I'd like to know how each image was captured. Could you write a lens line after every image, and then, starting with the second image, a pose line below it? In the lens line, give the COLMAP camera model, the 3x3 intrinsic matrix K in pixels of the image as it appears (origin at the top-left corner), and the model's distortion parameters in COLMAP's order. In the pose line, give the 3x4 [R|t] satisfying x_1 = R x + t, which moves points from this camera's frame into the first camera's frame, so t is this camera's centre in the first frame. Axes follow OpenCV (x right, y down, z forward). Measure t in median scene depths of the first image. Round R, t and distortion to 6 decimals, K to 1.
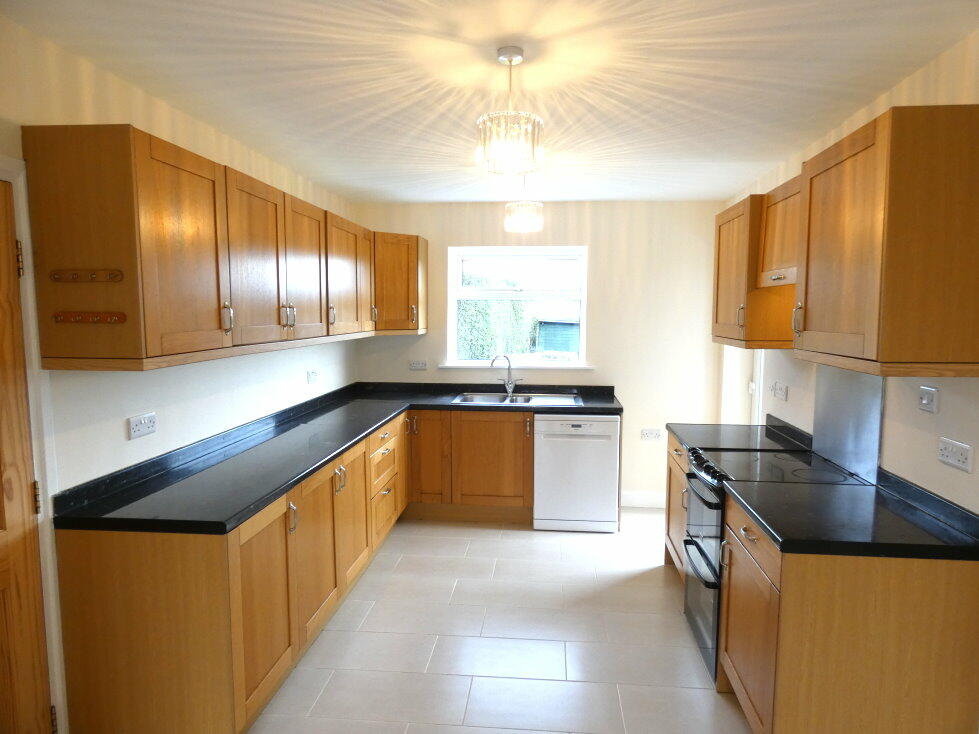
lens RADIAL K [[579.8, 0, 486.4], [0, 579.8, 367.2], [0, 0, 1]] dist [-0.019788, 0.009646]
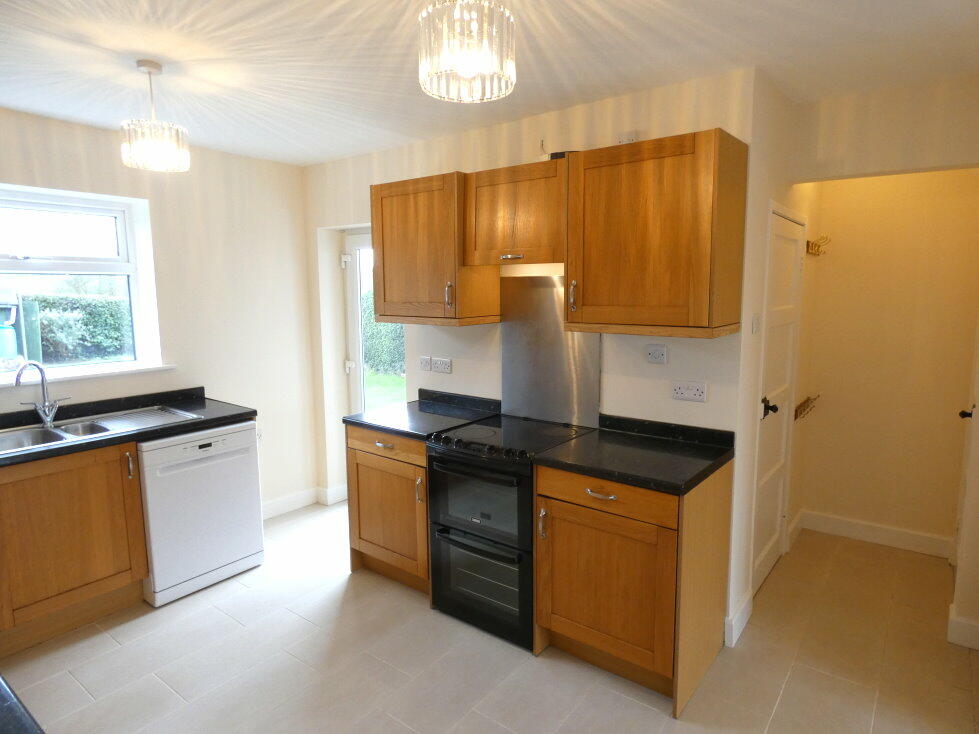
lens RADIAL K [[579.8, 0, 510.2], [0, 579.8, 365.2], [0, 0, 1]] dist [-0.019788, 0.009646]
pose [[0.505290, -0.120392, 0.854510, -0.261020], [0.086871, 0.992287, 0.088435, -0.031856], [-0.858566, 0.029547, 0.511851, 0.279716]]
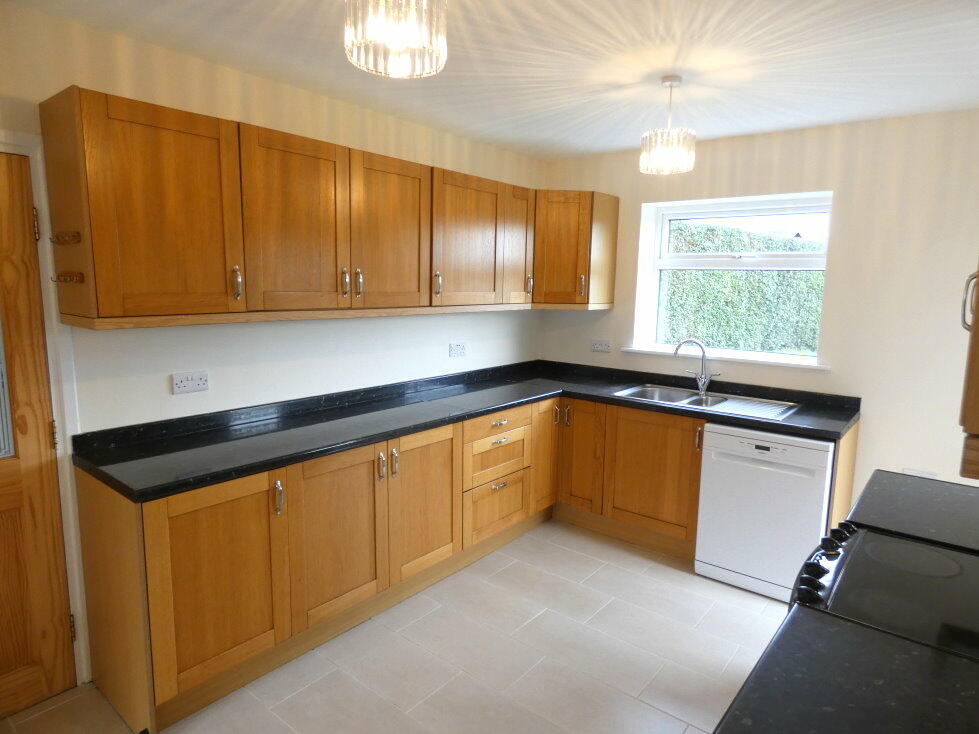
lens RADIAL K [[579.8, 0, 494.7], [0, 579.8, 366.3], [0, 0, 1]] dist [-0.019788, 0.009646]
pose [[0.838126, 0.093257, -0.537445, 0.246964], [-0.070079, 0.995521, 0.063456, -0.019602], [0.540956, -0.015521, 0.840908, 0.227454]]
